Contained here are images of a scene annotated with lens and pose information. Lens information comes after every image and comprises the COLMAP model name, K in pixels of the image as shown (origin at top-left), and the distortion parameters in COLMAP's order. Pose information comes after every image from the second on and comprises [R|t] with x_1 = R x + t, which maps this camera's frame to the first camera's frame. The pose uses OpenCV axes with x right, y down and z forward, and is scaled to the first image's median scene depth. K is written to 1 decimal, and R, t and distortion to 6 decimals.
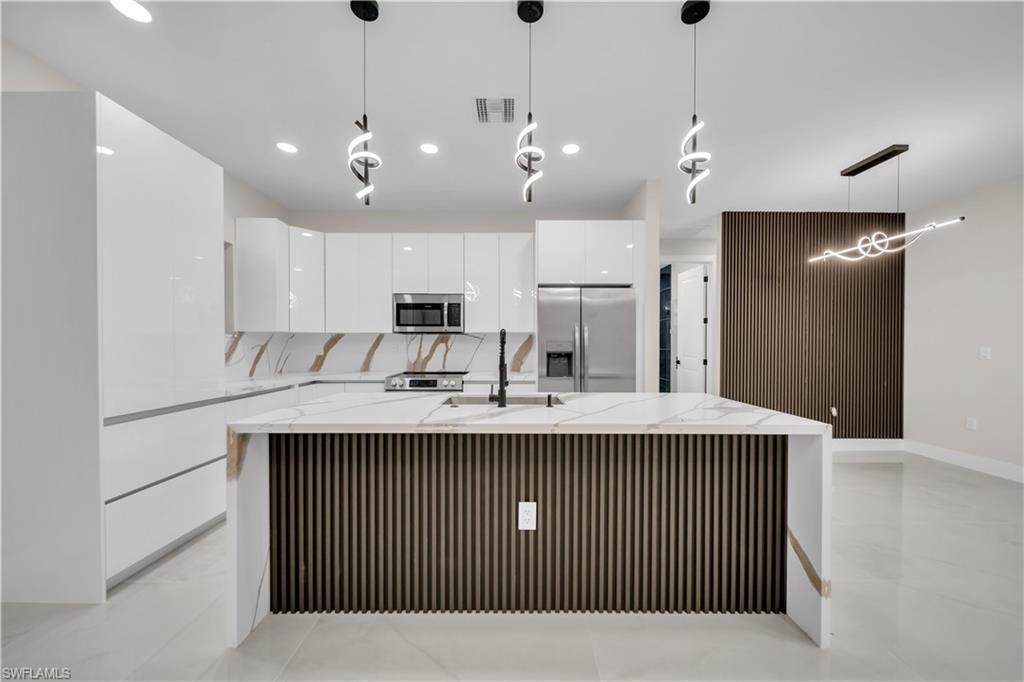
lens RADIAL K [[353.6, 0, 514.0], [0, 353.6, 347.5], [0, 0, 1]] dist [-0.002071, -0.000612]
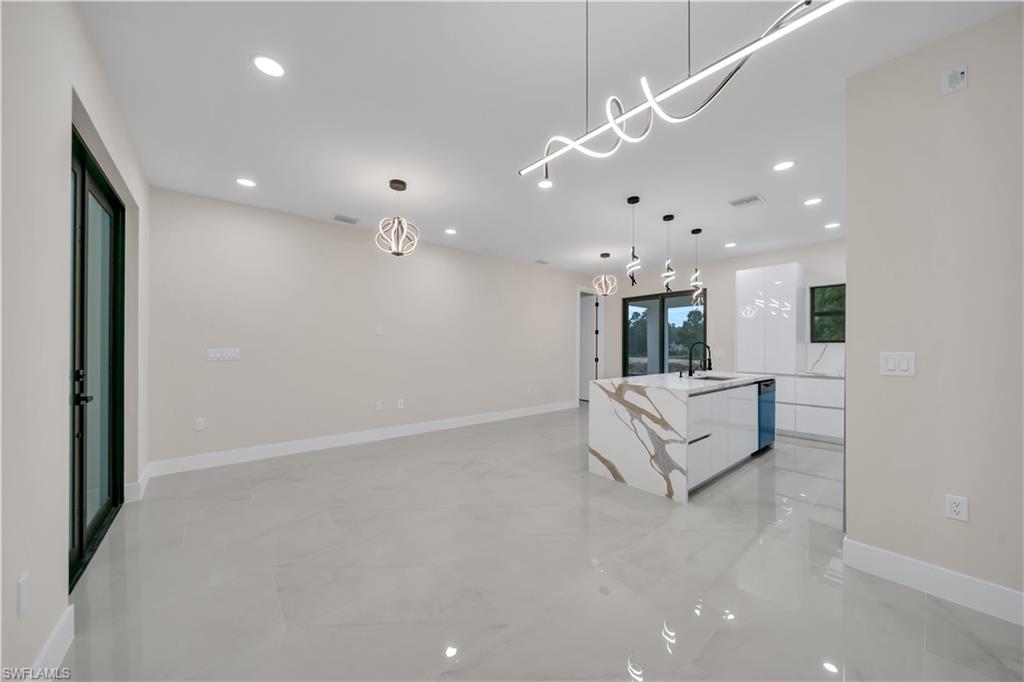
lens RADIAL K [[353.6, 0, 514.0], [0, 353.6, 347.5], [0, 0, 1]] dist [-0.002071, -0.000612]
pose [[-0.767923, -0.005493, -0.640519, 1.161720], [-0.010400, 0.999938, 0.003894, -0.005515], [0.640458, 0.009652, -0.767932, 1.031447]]
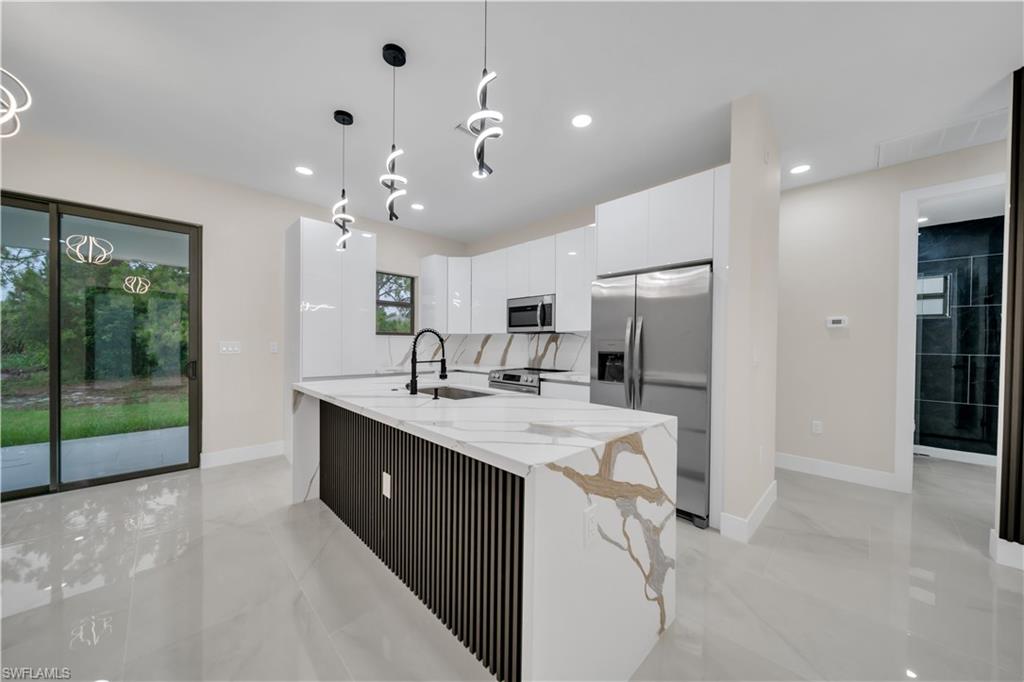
lens RADIAL K [[353.6, 0, 514.0], [0, 353.6, 347.5], [0, 0, 1]] dist [-0.002071, -0.000612]
pose [[0.703256, 0.014741, -0.710784, 0.533475], [-0.016417, 0.999855, 0.004494, 0.000813], [0.710747, 0.008508, 0.703396, 0.211098]]
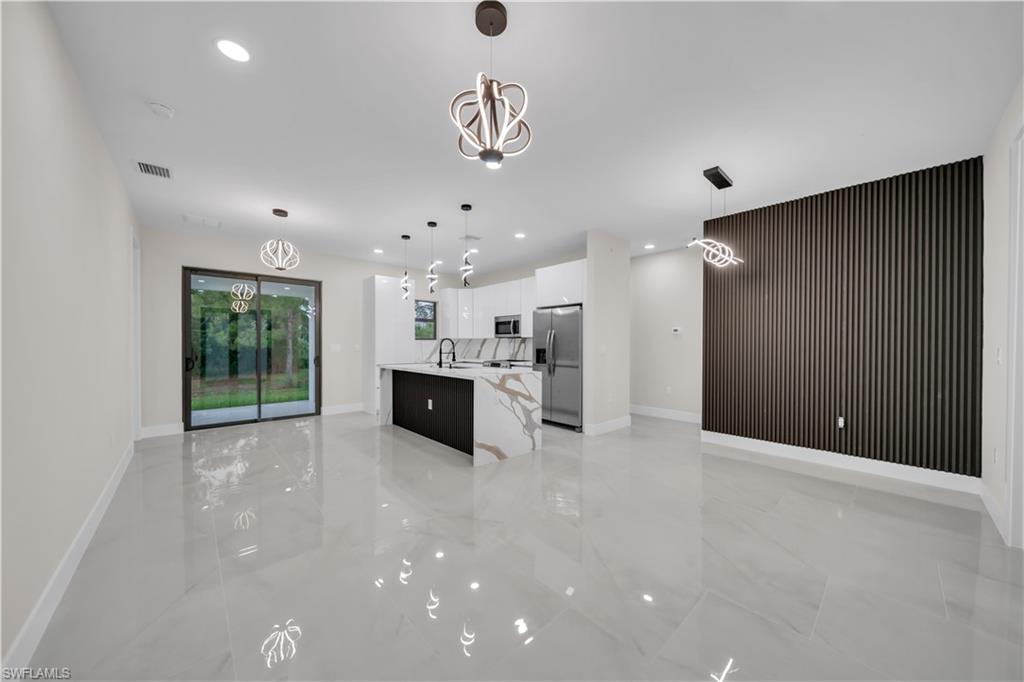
lens RADIAL K [[353.6, 0, 514.0], [0, 353.6, 347.5], [0, 0, 1]] dist [-0.002071, -0.000612]
pose [[0.673863, 0.005135, -0.738838, 1.167995], [-0.005969, 0.999981, 0.001506, 0.005606], [0.738832, 0.003395, 0.673881, -0.186744]]
